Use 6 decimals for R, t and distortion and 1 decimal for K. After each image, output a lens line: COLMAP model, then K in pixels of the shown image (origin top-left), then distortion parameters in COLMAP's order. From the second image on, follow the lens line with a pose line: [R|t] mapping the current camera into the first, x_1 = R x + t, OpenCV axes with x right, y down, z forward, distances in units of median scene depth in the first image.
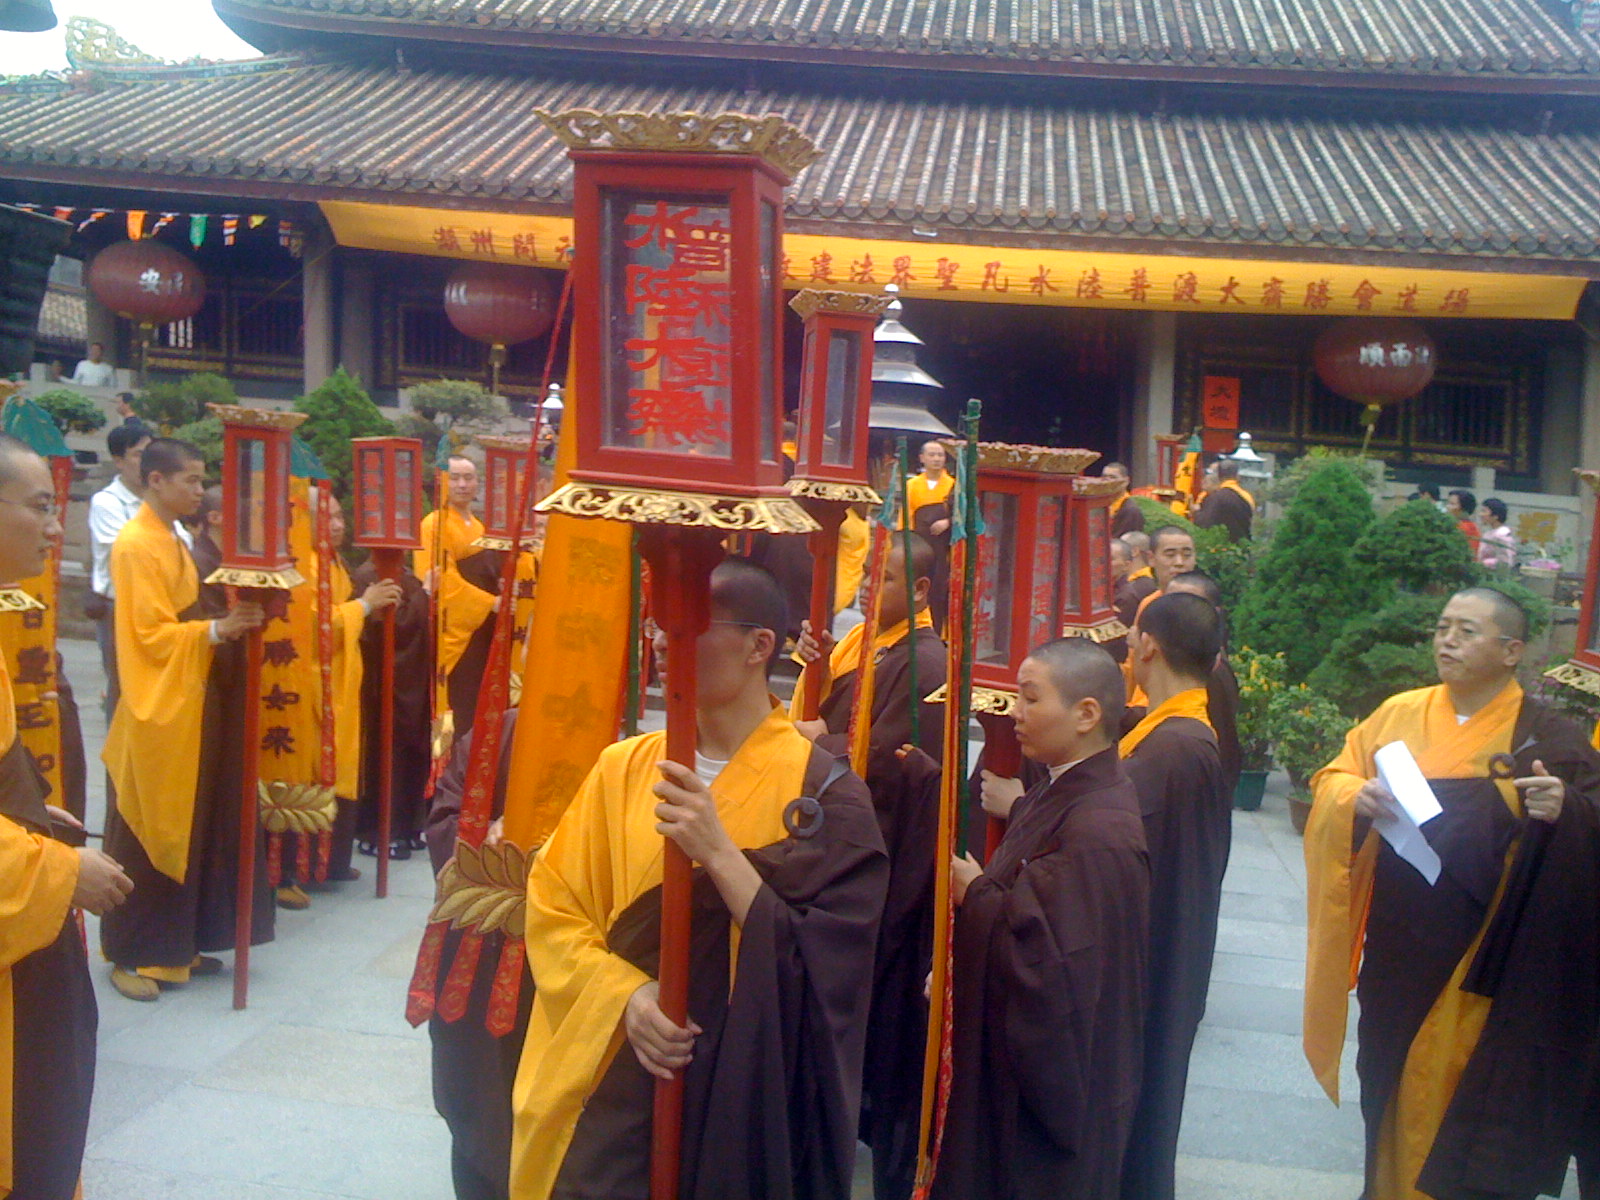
lens RADIAL K [[1788.1, 0, 796.6], [0, 1788.1, 426.6], [0, 0, 1]] dist [0.087466, -0.301075]
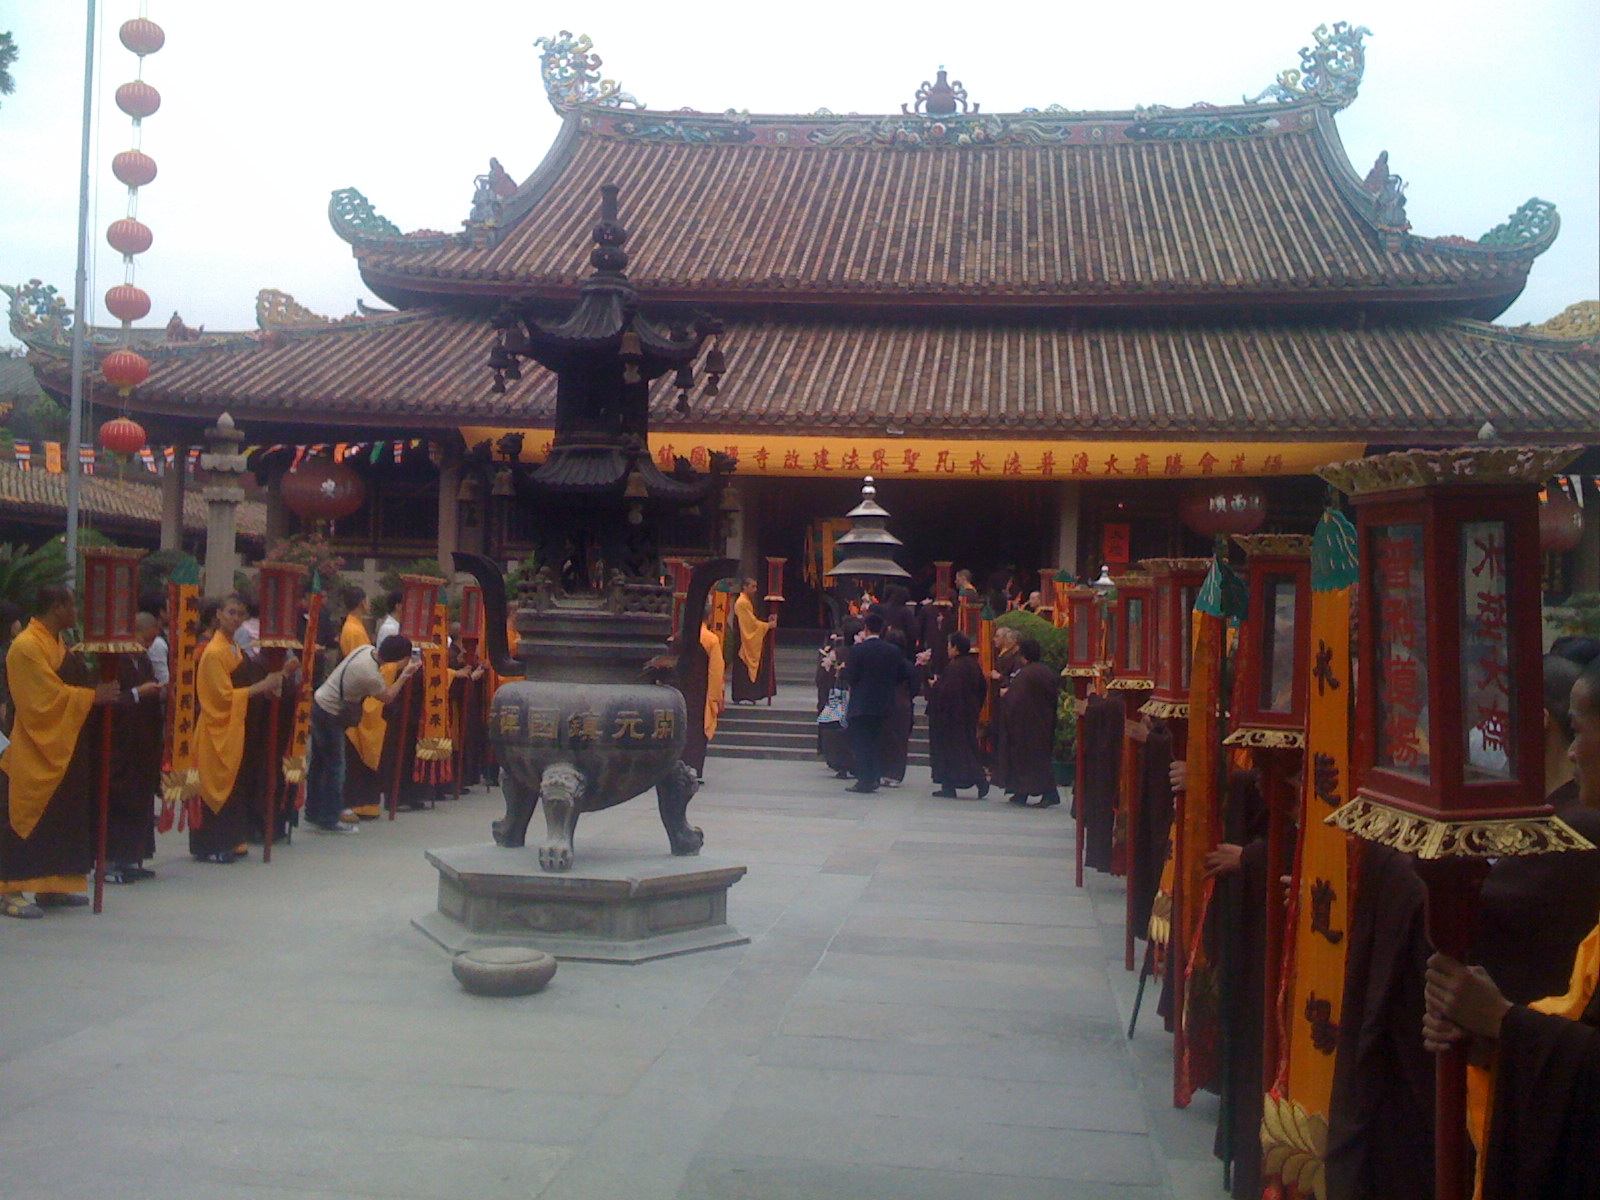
lens RADIAL K [[1659.8, 0, 855.2], [0, 1659.8, 594.8], [0, 0, 1]] dist [0.141344, -0.497395]
pose [[0.998965, -0.043855, 0.012104, 0.017344], [0.043665, 0.998926, 0.015518, -0.001961], [-0.012772, -0.014973, 0.999806, -0.284996]]
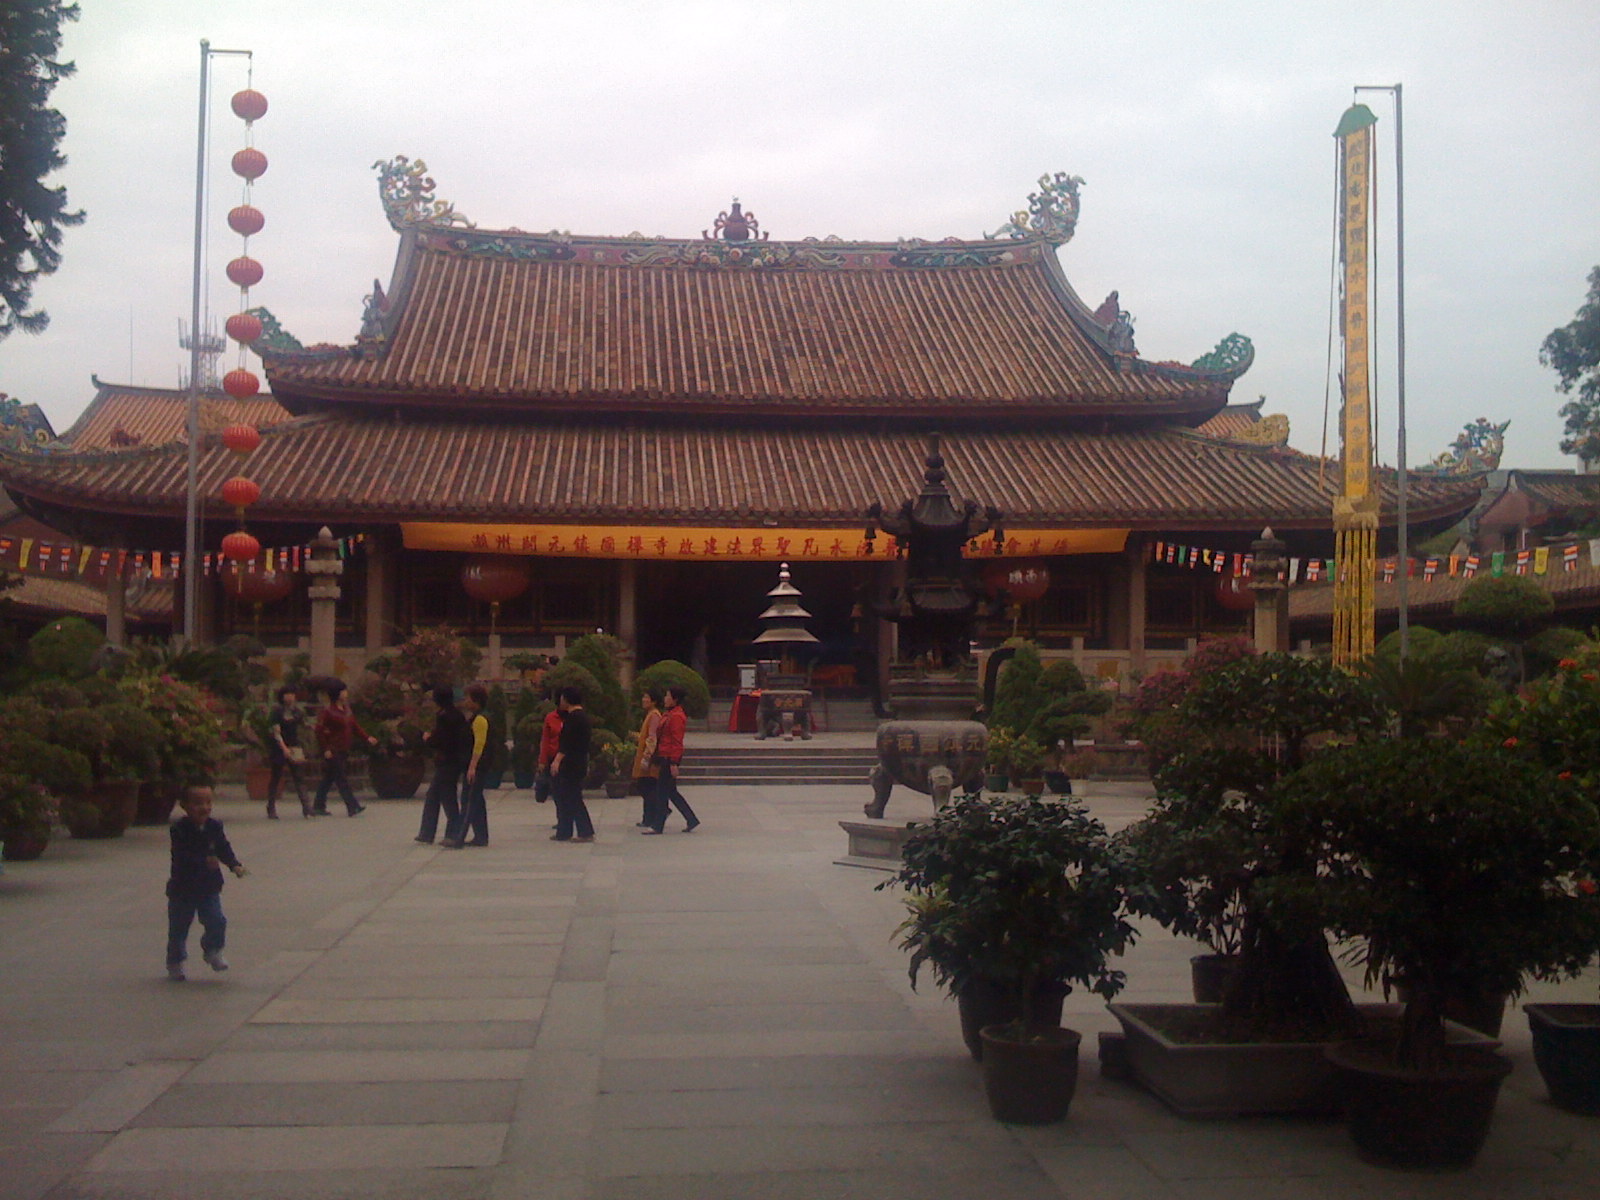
lens RADIAL K [[1659.8, 0, 855.2], [0, 1659.8, 594.8], [0, 0, 1]] dist [0.141344, -0.497395]
pose [[0.971154, -0.060770, 0.230578, -0.205076], [0.063341, 0.997985, -0.003755, -0.026478], [-0.229885, 0.018252, 0.973047, -0.529270]]
